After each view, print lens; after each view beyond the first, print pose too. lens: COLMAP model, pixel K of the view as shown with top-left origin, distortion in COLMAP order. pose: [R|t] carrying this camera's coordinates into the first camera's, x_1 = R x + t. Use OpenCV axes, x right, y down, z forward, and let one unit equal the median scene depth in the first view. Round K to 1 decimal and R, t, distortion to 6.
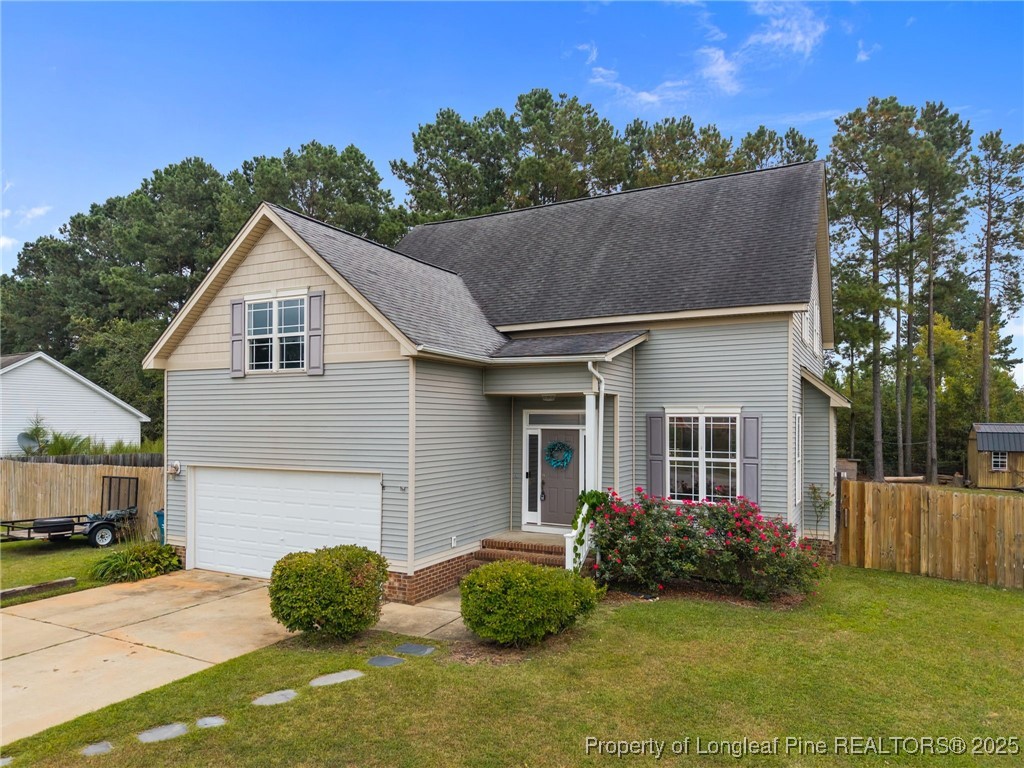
lens RADIAL K [[742.0, 0, 512.1], [0, 742.0, 386.2], [0, 0, 1]] dist [-0.003959, -0.000005]
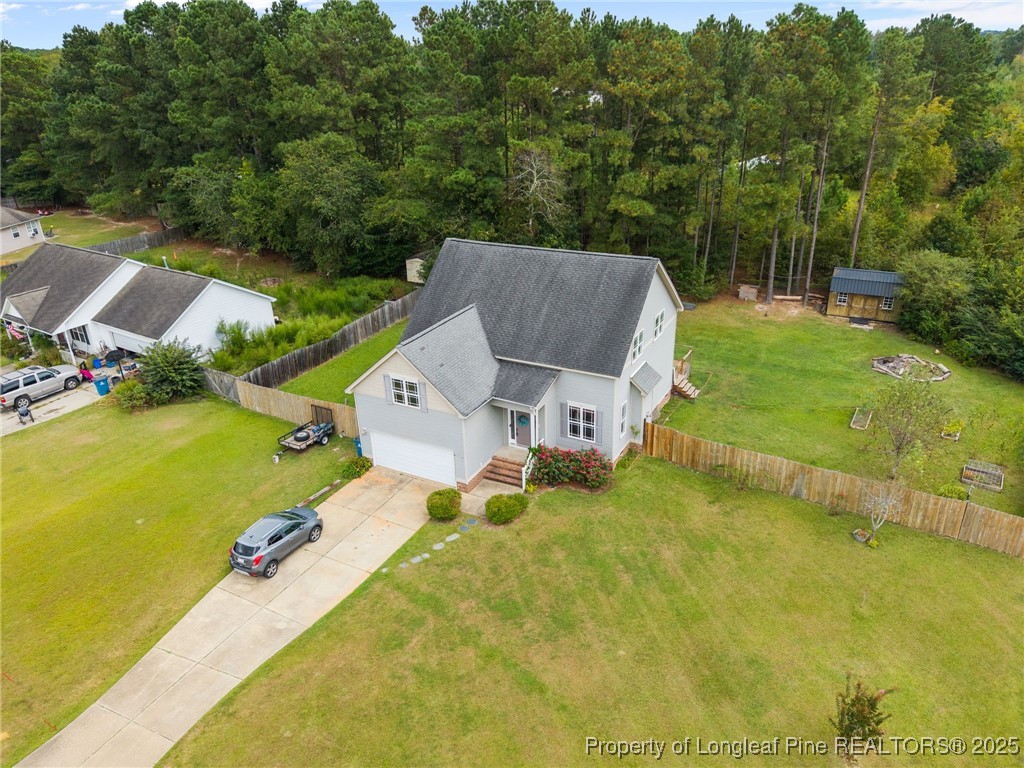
lens RADIAL K [[741.1, 0, 512.0], [0, 741.1, 384.0], [0, 0, 1]] dist [0.055643, -0.000324]
pose [[0.999248, -0.024687, -0.029889, 0.106692], [0.035060, 0.904475, 0.425084, -1.071575], [0.016540, -0.425812, 0.904660, -1.155753]]
